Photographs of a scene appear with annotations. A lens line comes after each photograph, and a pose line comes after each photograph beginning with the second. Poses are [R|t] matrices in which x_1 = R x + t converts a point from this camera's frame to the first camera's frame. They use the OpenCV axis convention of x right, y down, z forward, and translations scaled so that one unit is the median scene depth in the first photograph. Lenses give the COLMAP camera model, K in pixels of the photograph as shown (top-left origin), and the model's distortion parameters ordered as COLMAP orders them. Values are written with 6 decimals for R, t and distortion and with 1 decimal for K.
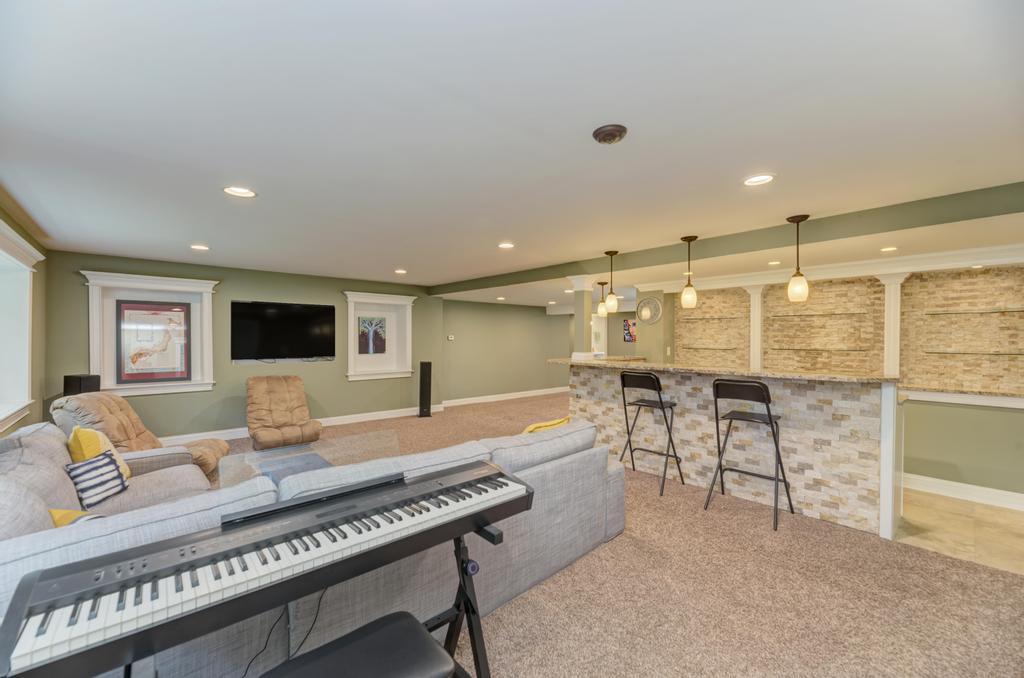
lens RADIAL K [[409.0, 0, 511.4], [0, 409.0, 340.0], [0, 0, 1]] dist [0.000368, -0.000394]
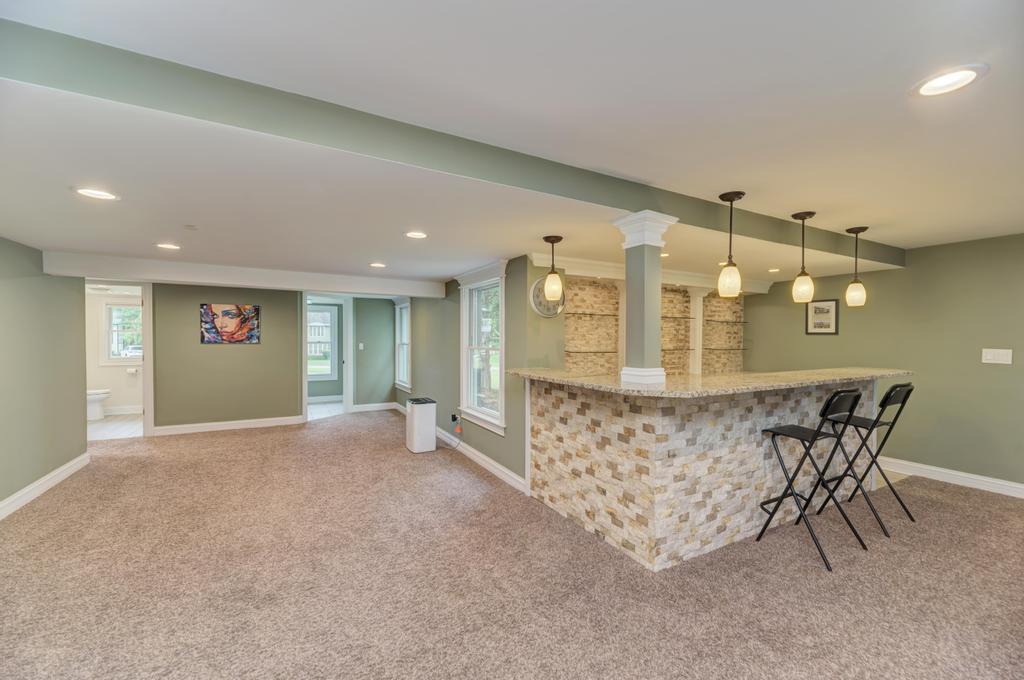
lens RADIAL K [[409.0, 0, 515.9], [0, 409.0, 345.4], [0, 0, 1]] dist [0.000368, -0.000394]
pose [[0.224060, -0.018357, 0.974402, -0.347098], [0.001240, 0.999827, 0.018551, -0.007017], [-0.974575, -0.002948, 0.224044, 1.000931]]
